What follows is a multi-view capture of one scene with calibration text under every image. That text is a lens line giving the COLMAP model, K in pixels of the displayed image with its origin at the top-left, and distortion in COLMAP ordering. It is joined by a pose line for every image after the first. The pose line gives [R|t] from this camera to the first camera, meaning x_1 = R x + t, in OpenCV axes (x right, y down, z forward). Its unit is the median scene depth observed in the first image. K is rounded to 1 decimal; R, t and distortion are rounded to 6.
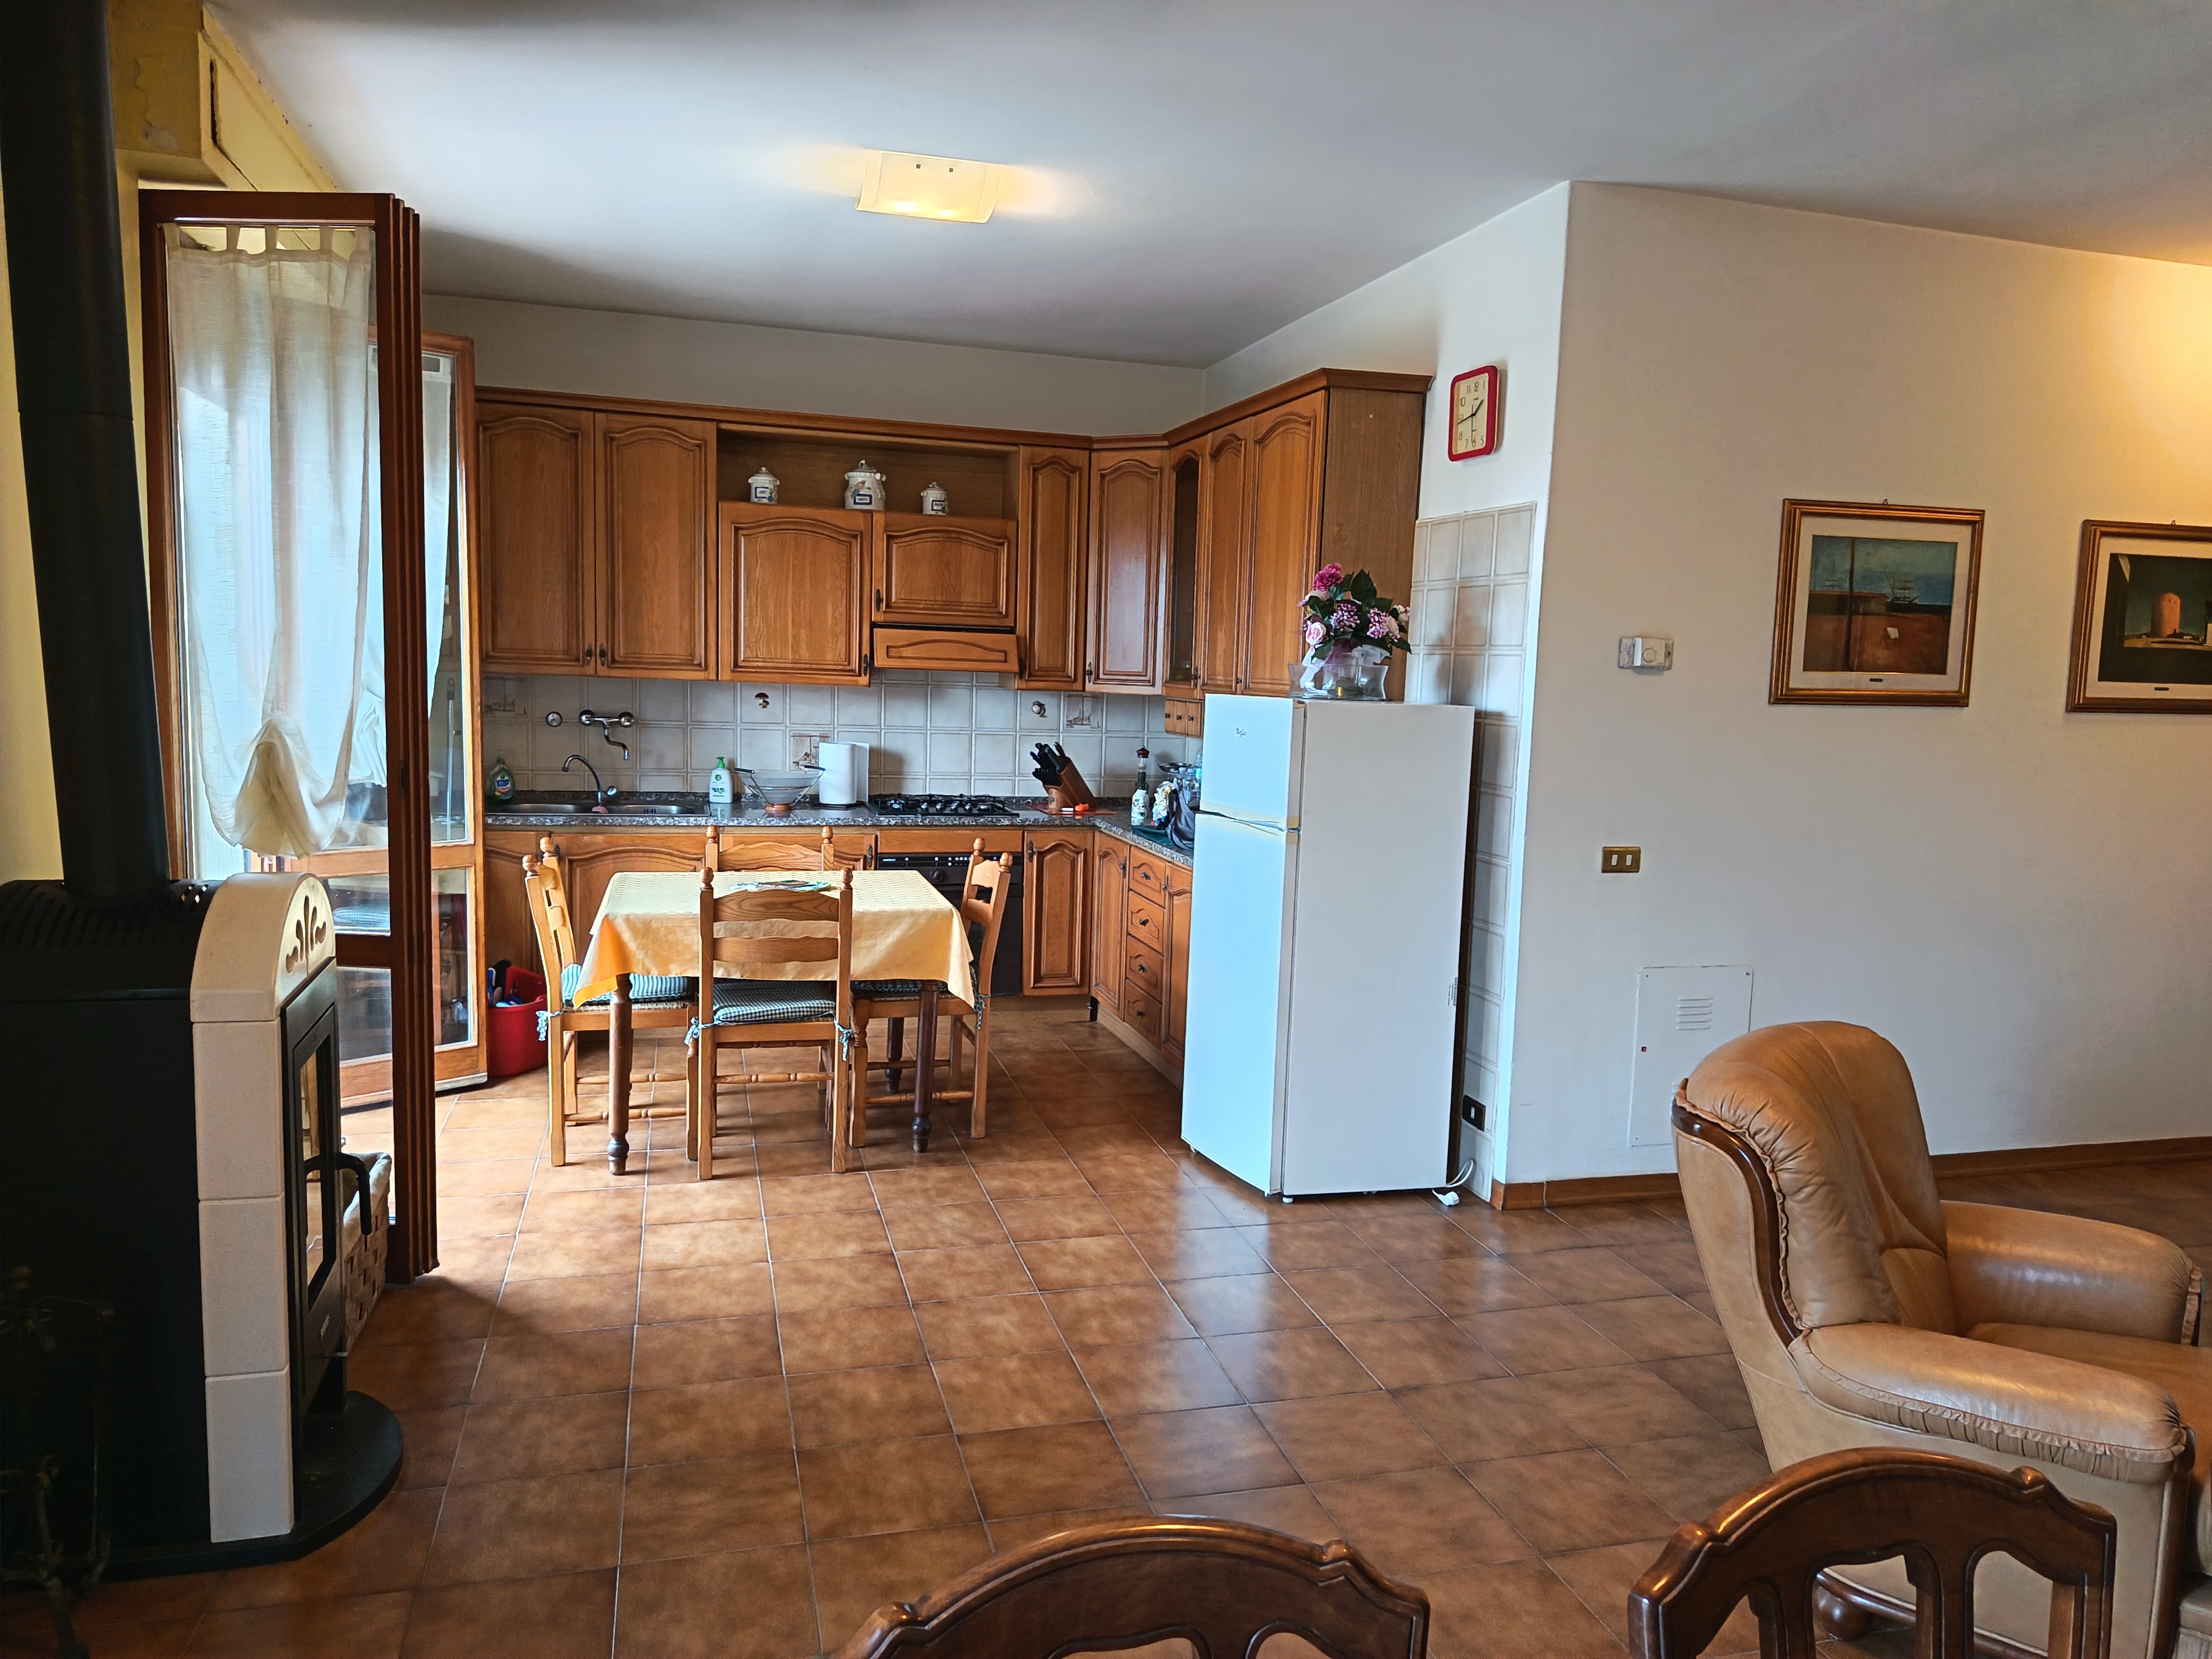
lens RADIAL K [[1524.6, 0, 1106.0], [0, 1524.6, 829.5], [0, 0, 1]] dist [0.096682, -0.134870]
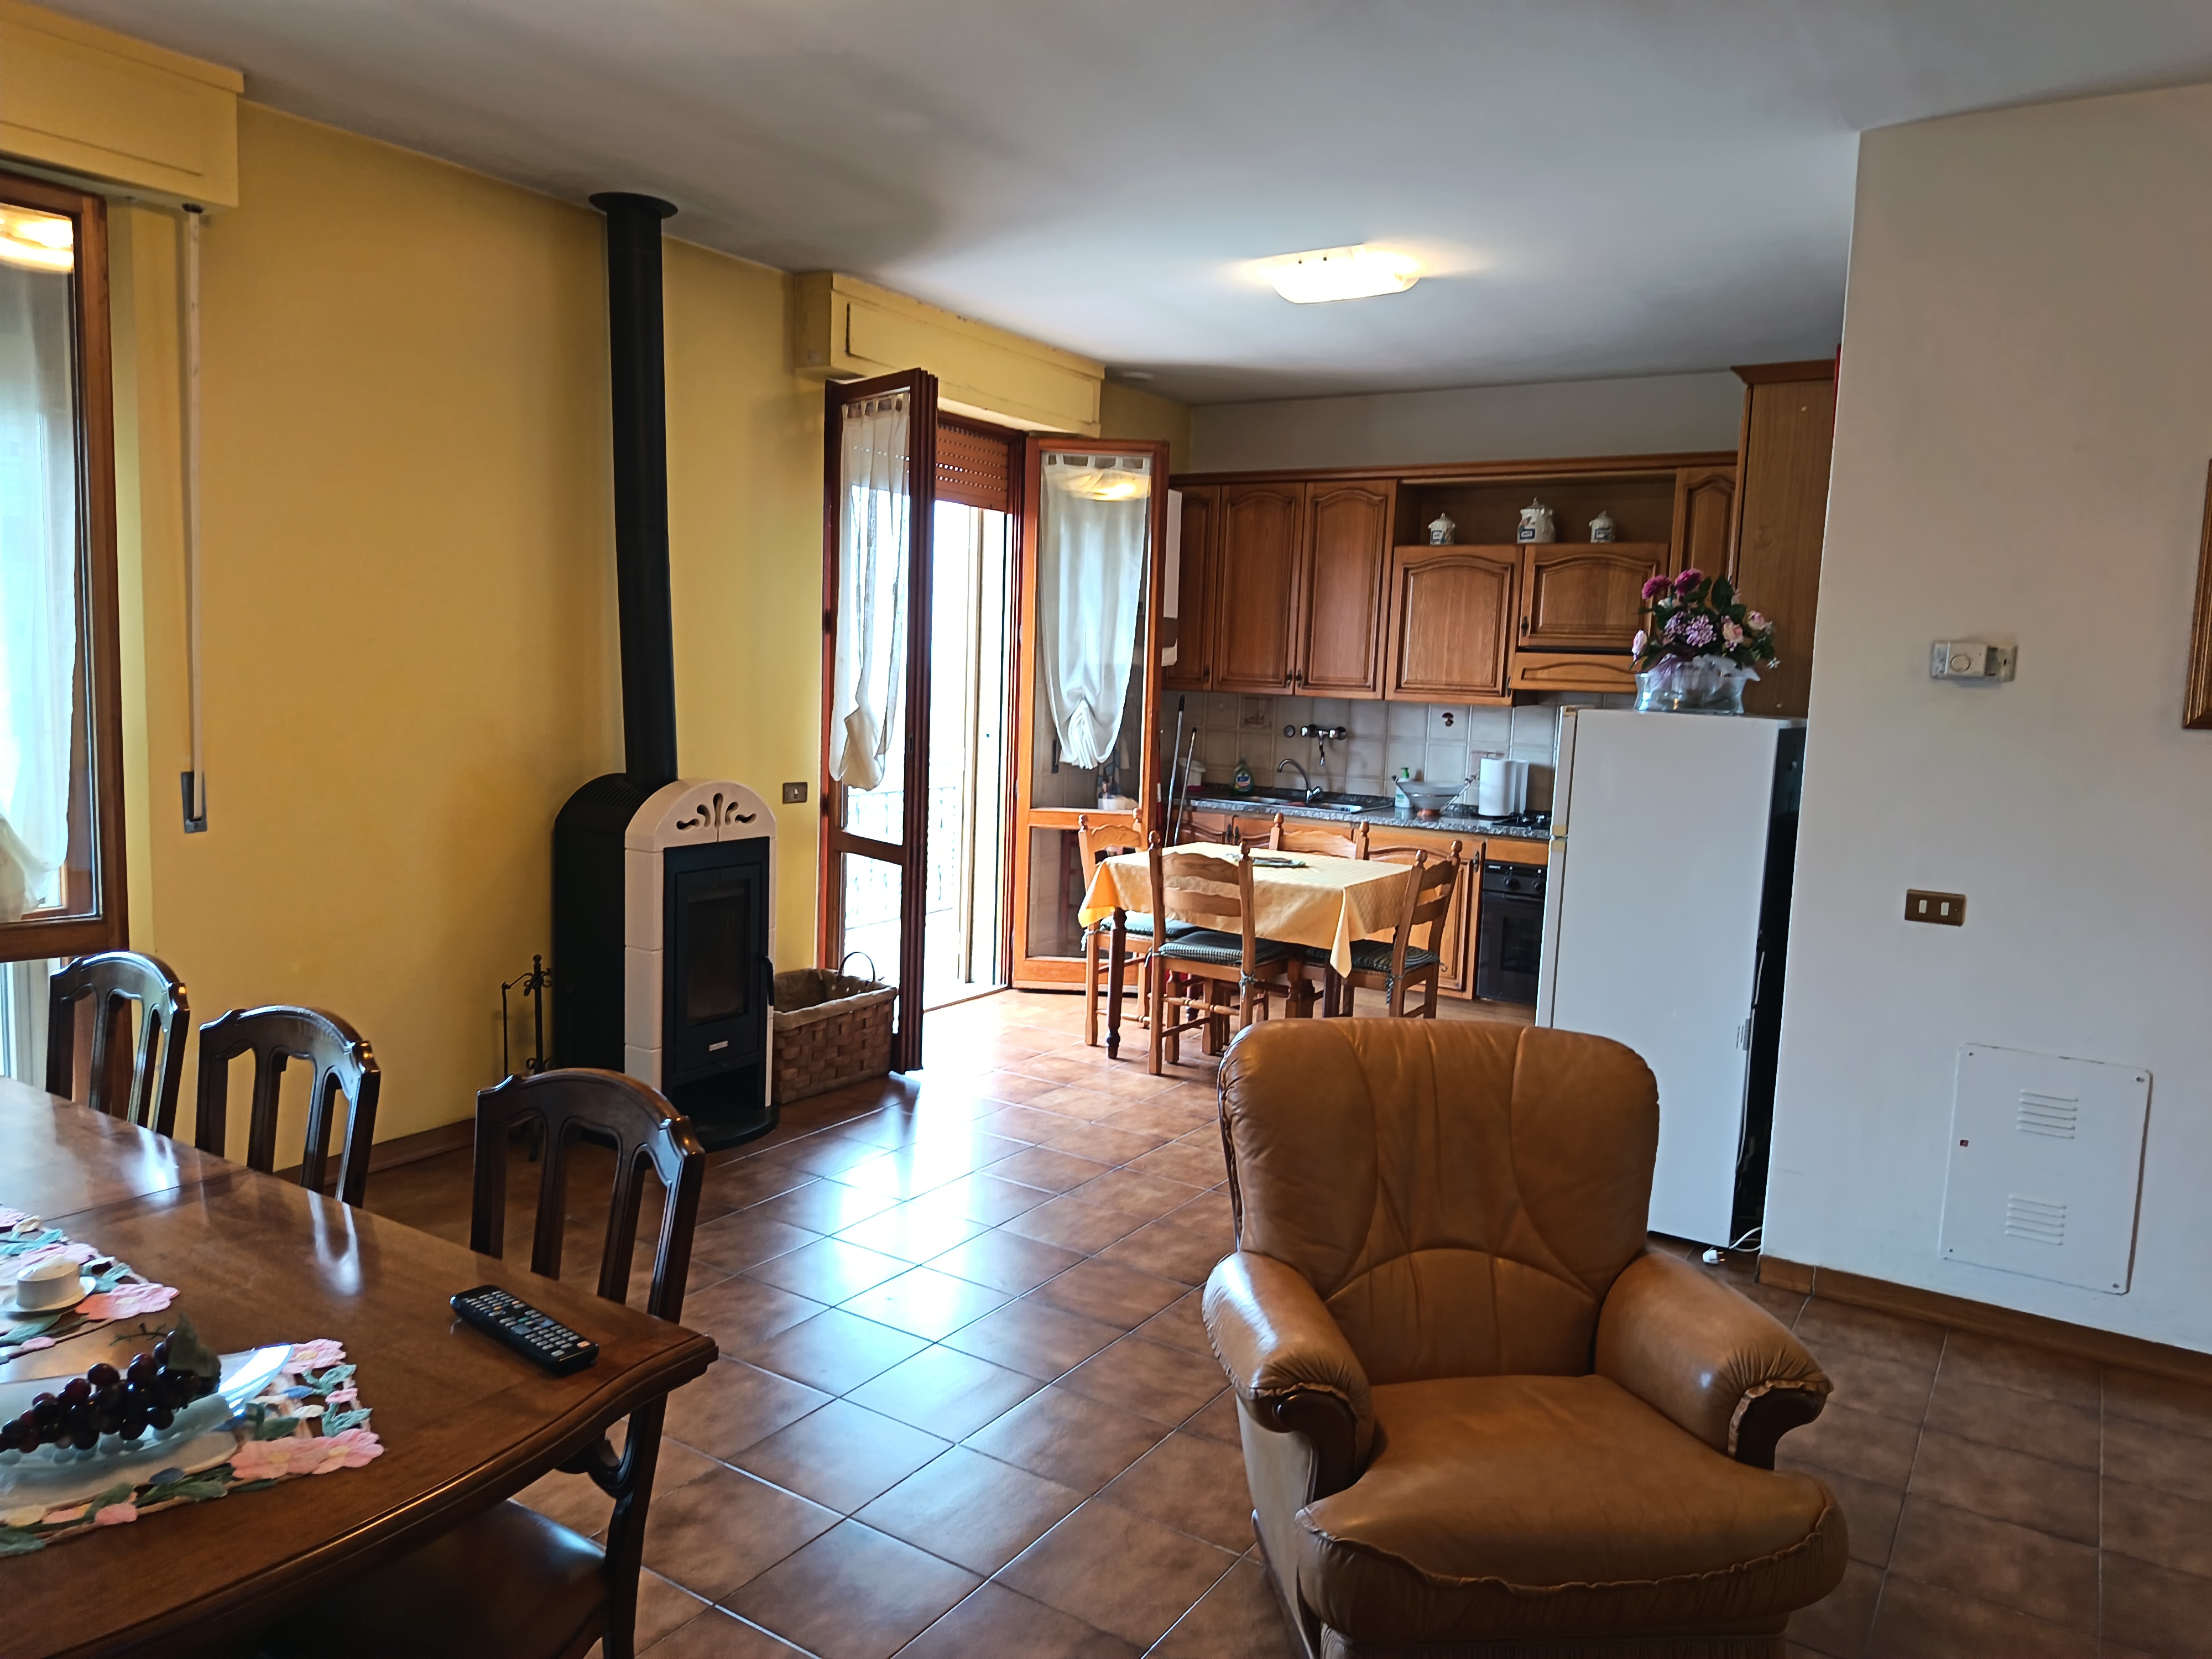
lens RADIAL K [[1524.6, 0, 1106.0], [0, 1524.6, 829.5], [0, 0, 1]] dist [0.096682, -0.134870]
pose [[0.661178, 0.073804, -0.746590, 0.641032], [-0.099724, 0.994964, 0.010042, 0.013595], [0.743571, 0.067814, 0.665209, 0.102225]]
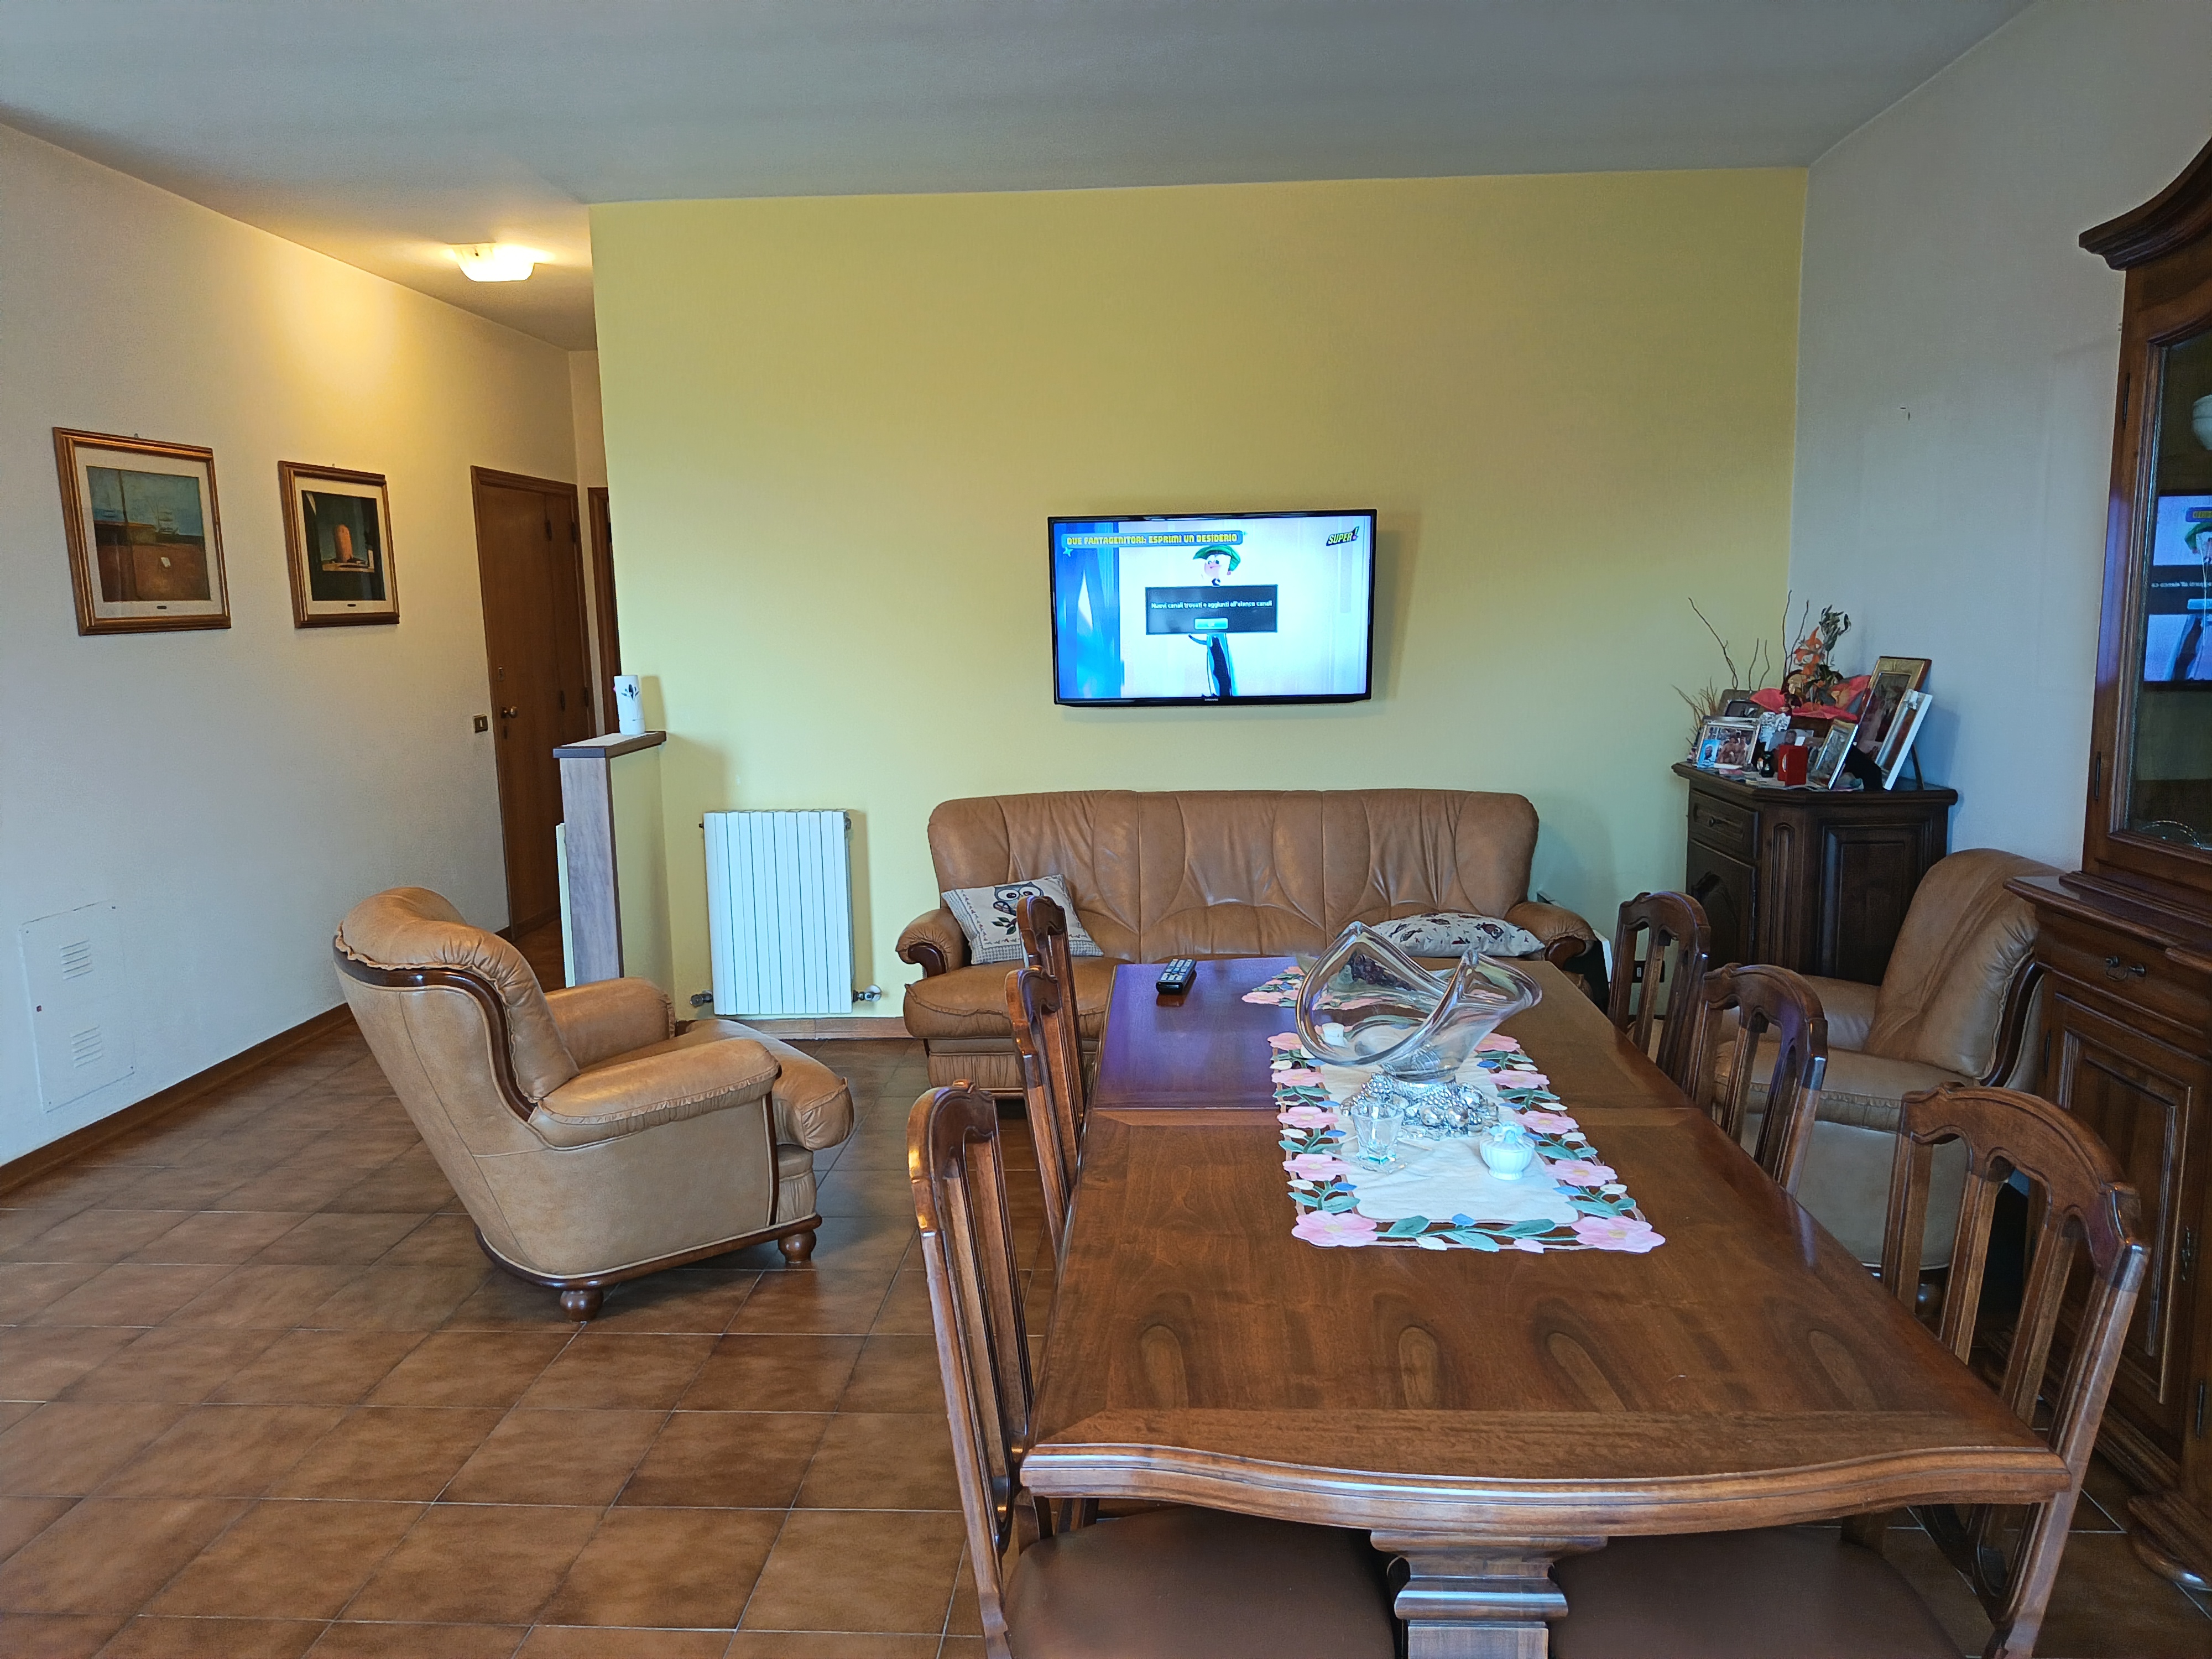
lens RADIAL K [[1524.6, 0, 1106.0], [0, 1524.6, 829.5], [0, 0, 1]] dist [0.096682, -0.134870]
pose [[0.324710, -0.177584, 0.928993, -0.294123], [0.137522, 0.980642, 0.139389, -0.007266], [-0.935762, 0.082496, 0.342846, 0.053380]]
